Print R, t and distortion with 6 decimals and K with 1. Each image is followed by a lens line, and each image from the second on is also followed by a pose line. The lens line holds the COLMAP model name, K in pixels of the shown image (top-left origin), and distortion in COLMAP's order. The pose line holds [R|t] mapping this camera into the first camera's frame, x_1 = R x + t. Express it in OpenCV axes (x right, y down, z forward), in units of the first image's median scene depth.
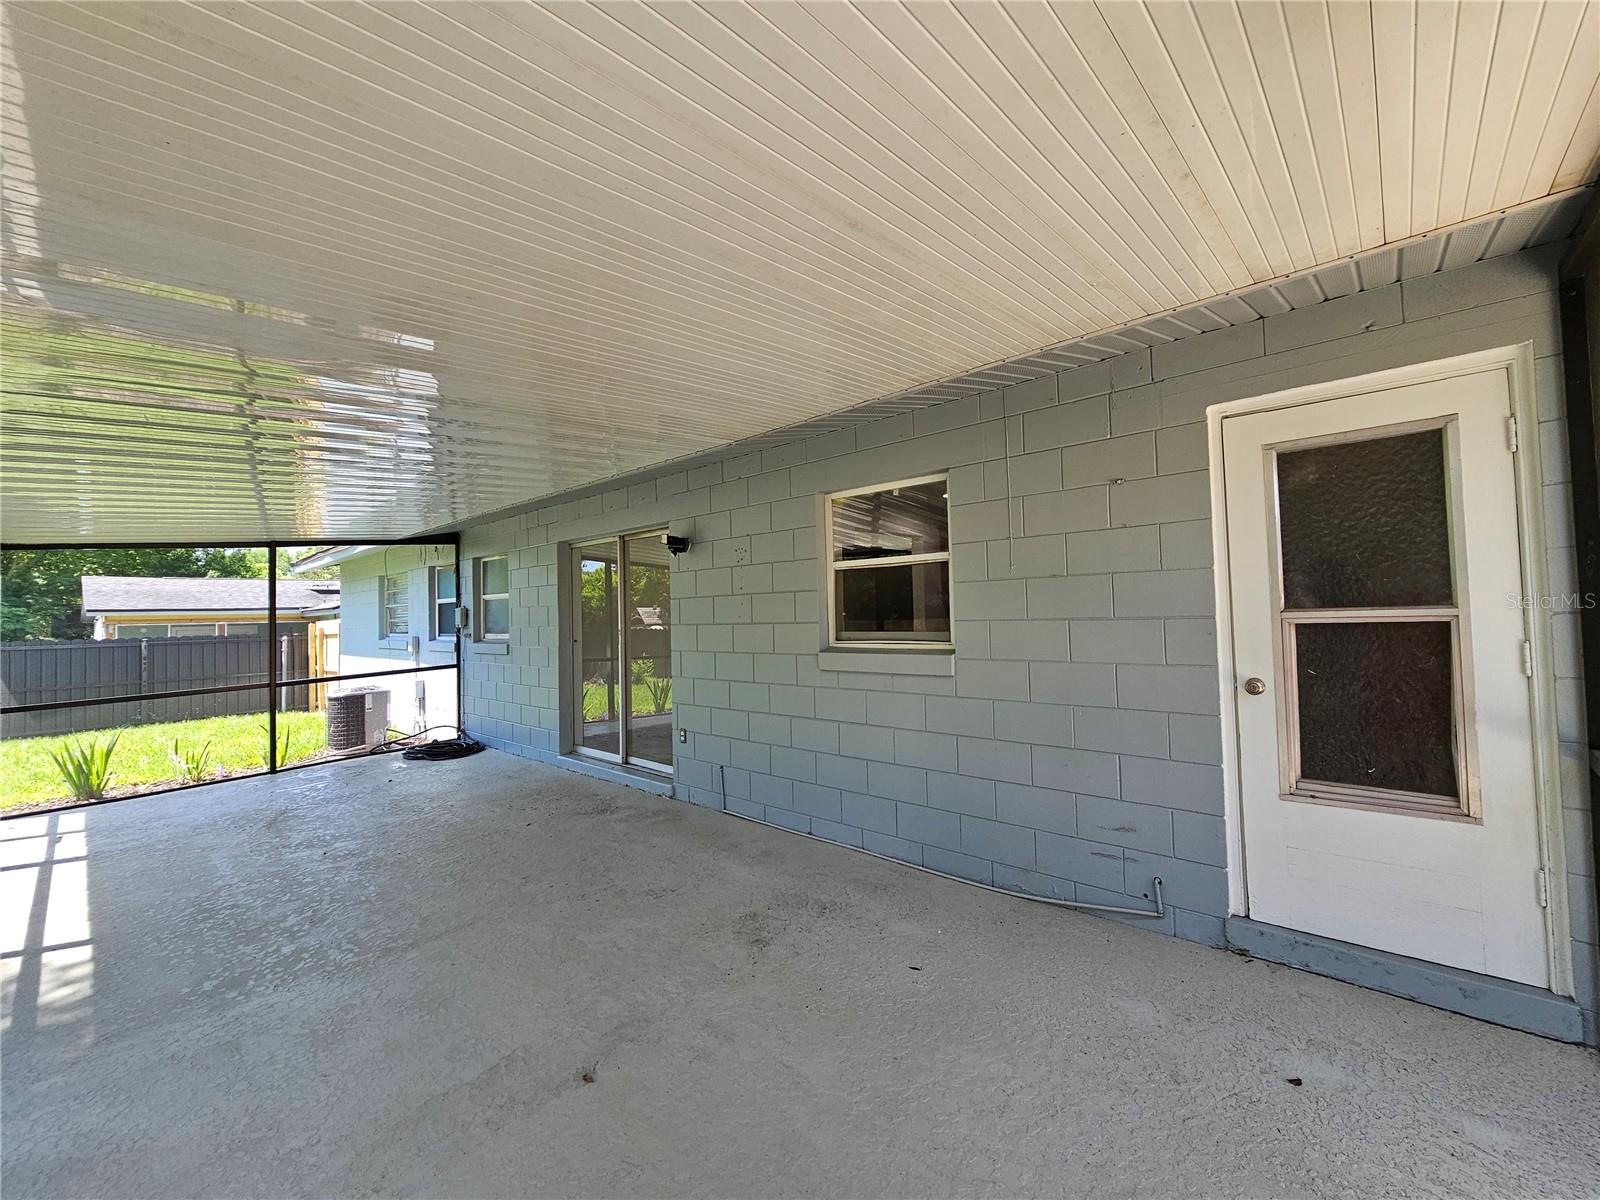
lens RADIAL K [[658.8, 0, 808.6], [0, 658.8, 603.9], [0, 0, 1]] dist [0.001019, 0.001829]
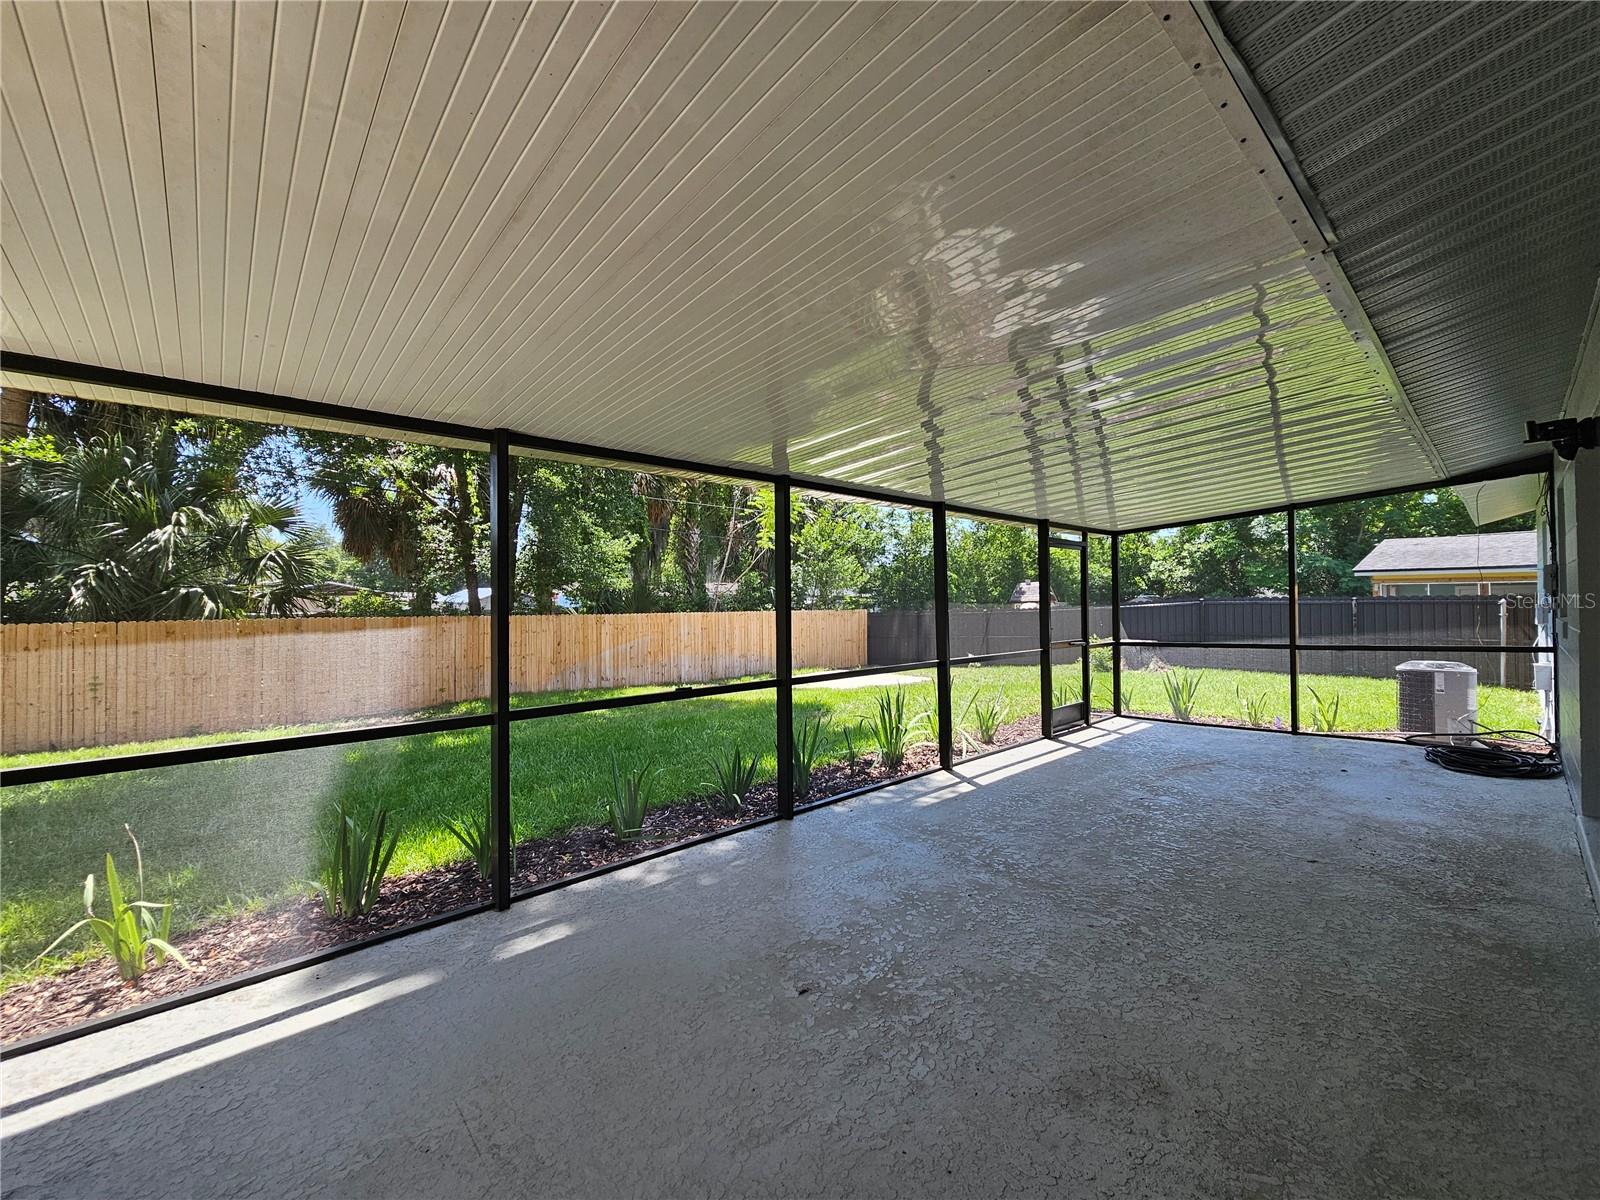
lens RADIAL K [[658.8, 0, 809.1], [0, 658.8, 601.8], [0, 0, 1]] dist [0.001019, 0.001829]
pose [[-0.081009, 0.034981, -0.996099, 0.412254], [0.027491, 0.999082, 0.032850, 0.002693], [0.996334, -0.024722, -0.081896, 0.588865]]
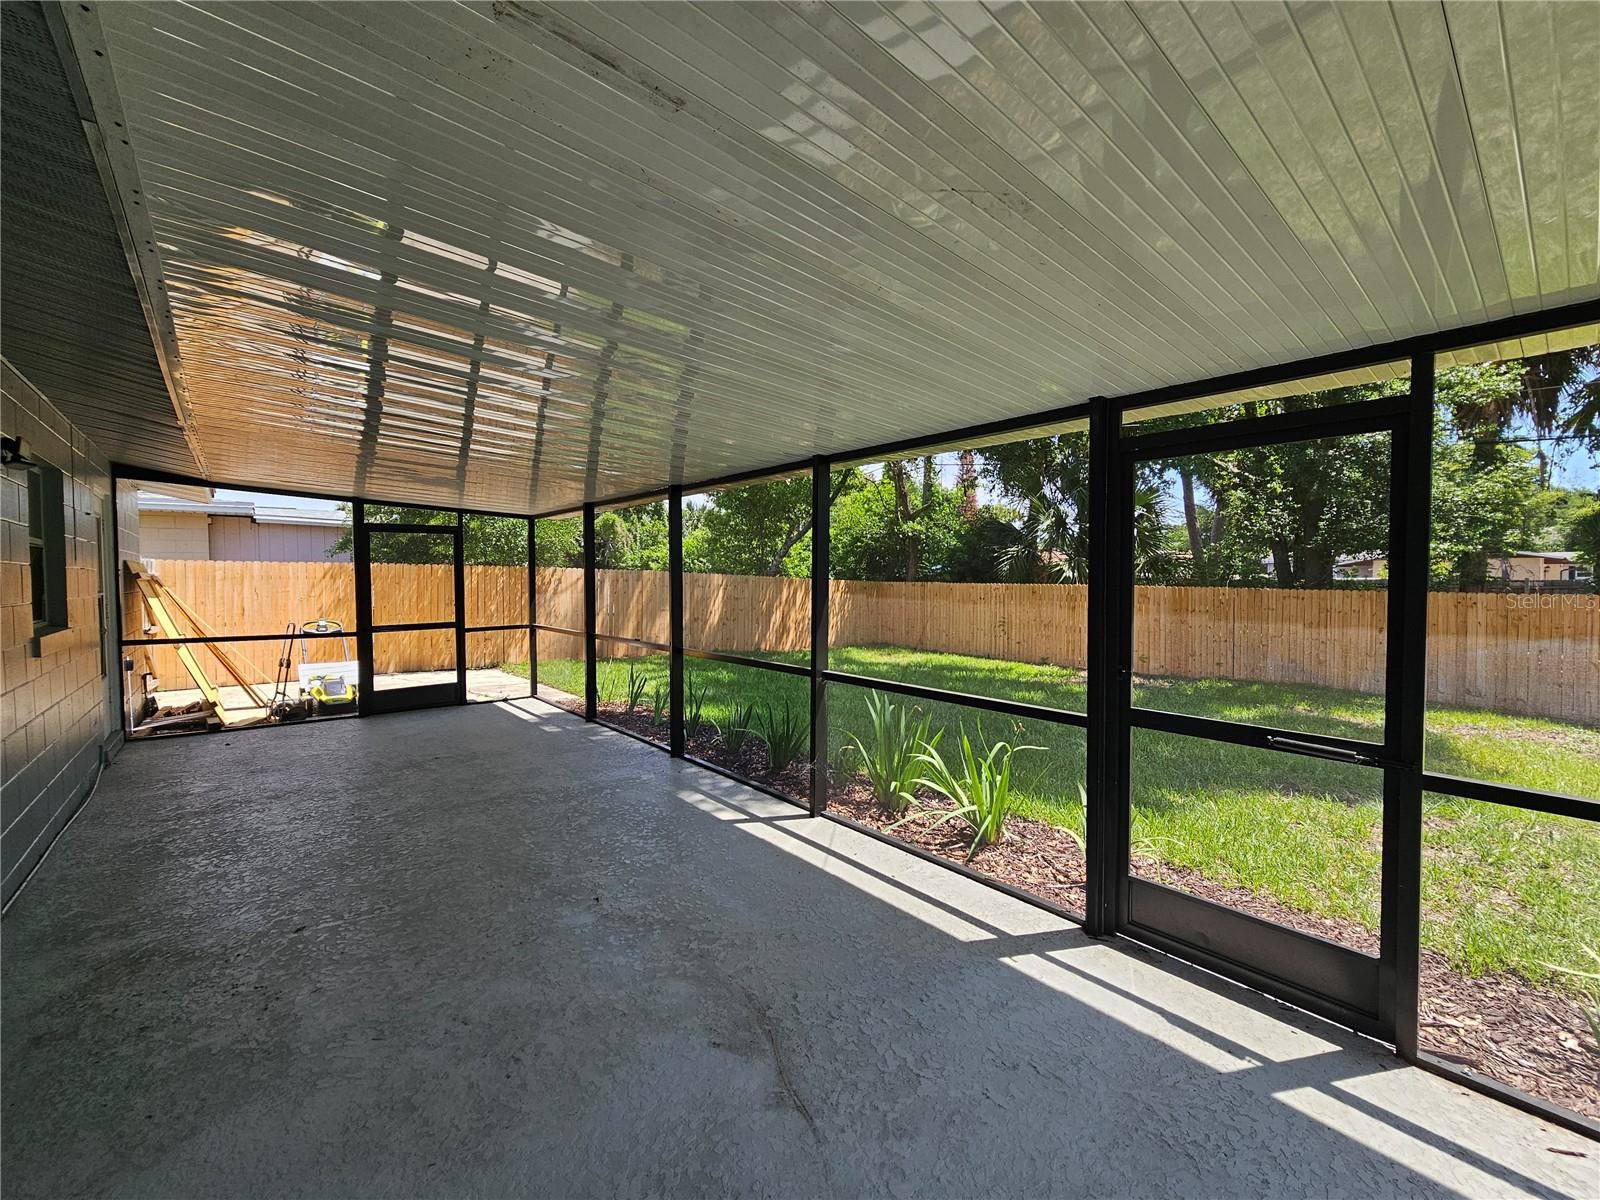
lens RADIAL K [[658.8, 0, 813.5], [0, 658.8, 585.1], [0, 0, 1]] dist [0.001019, 0.001829]
pose [[-0.991952, 0.041064, 0.119770, -1.143643], [0.041676, 0.999128, 0.002608, 0.045612], [-0.119559, 0.007578, -0.992798, 1.804530]]
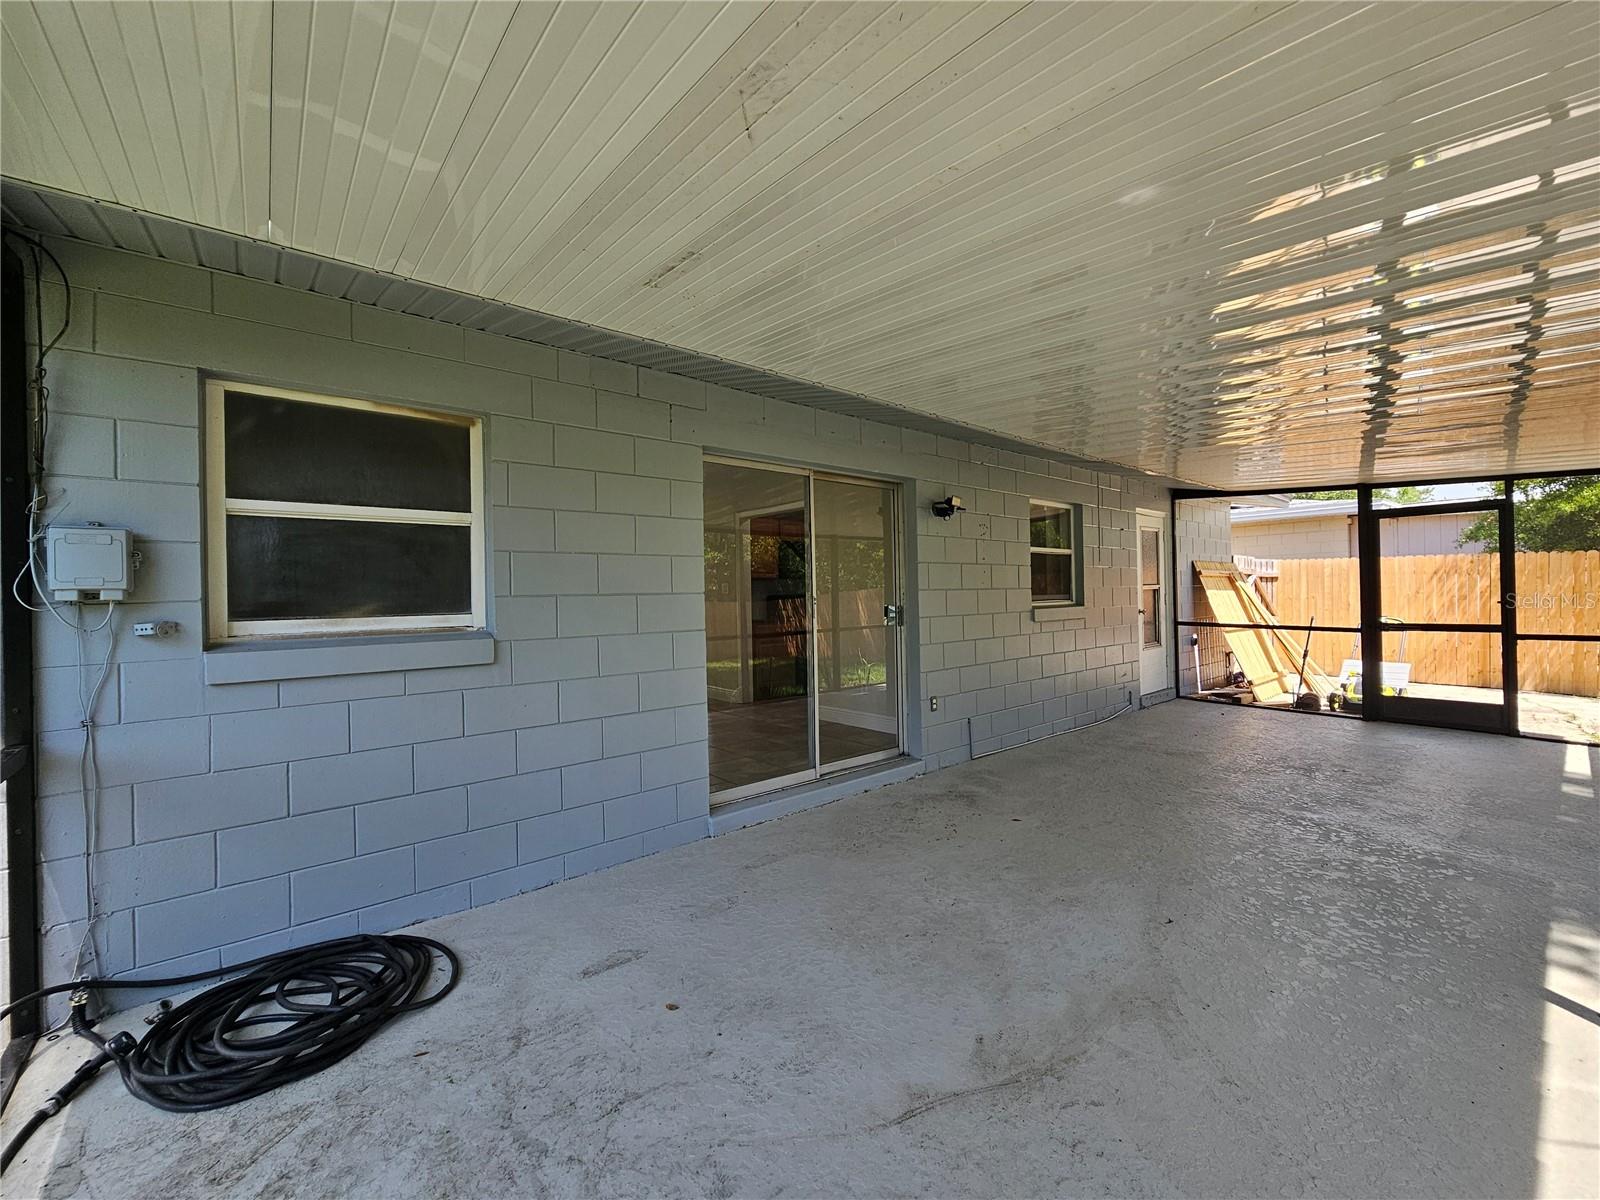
lens RADIAL K [[658.8, 0, 813.9], [0, 658.8, 606.3], [0, 0, 1]] dist [0.001019, 0.001829]
pose [[0.119741, 0.013246, 0.992717, -1.510025], [0.004661, 0.999892, -0.013904, 0.087169], [-0.992794, 0.006292, 0.119666, 1.352049]]
